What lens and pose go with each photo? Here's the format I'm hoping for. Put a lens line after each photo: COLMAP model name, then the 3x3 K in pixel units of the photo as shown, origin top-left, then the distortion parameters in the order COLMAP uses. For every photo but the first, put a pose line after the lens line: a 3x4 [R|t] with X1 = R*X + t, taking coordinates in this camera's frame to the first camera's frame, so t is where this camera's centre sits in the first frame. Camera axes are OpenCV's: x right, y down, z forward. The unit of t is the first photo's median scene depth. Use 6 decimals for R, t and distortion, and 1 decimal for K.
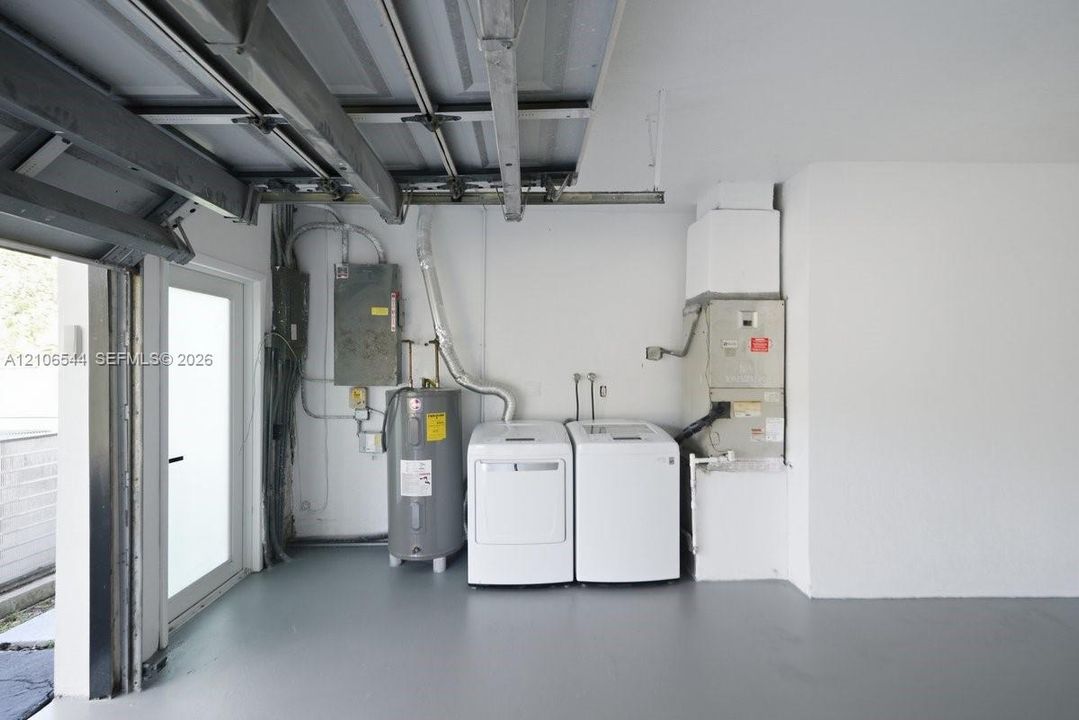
lens RADIAL K [[495.4, 0, 532.6], [0, 495.4, 362.6], [0, 0, 1]] dist [0.008335, 0.000073]
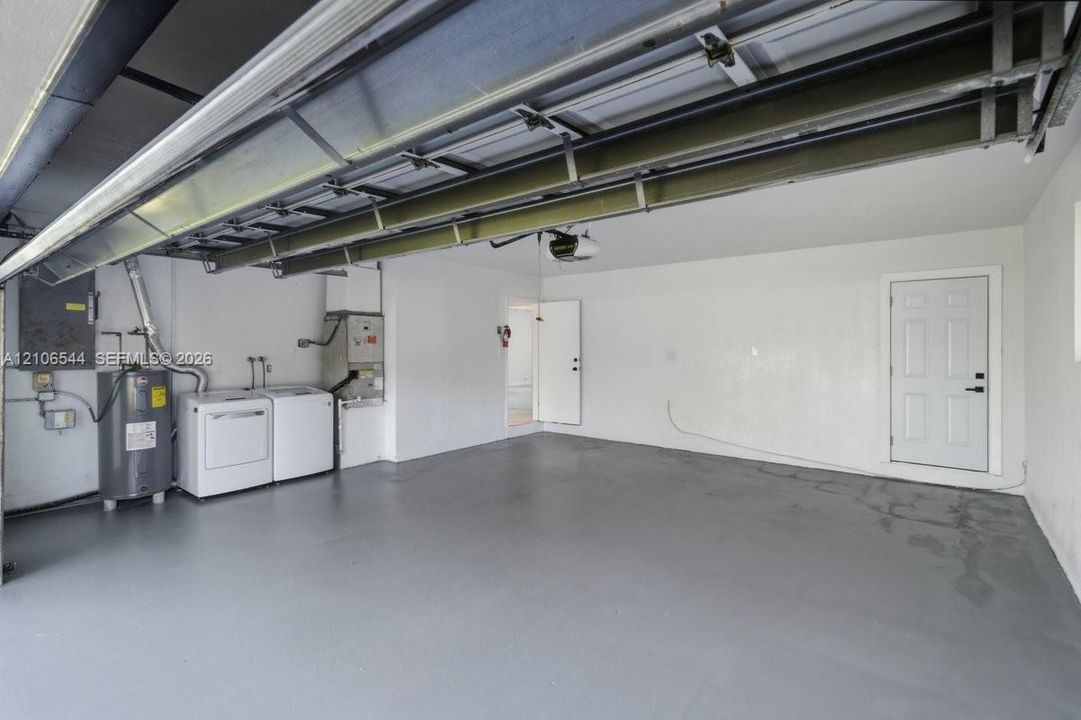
lens RADIAL K [[519.5, 0, 528.6], [0, 519.5, 348.5], [0, 0, 1]] dist [0.010126, 0.000960]
pose [[0.658348, -0.003595, 0.752705, -0.612499], [0.002023, 0.999993, 0.003006, -0.006451], [-0.752711, -0.000457, 0.658351, -0.726255]]
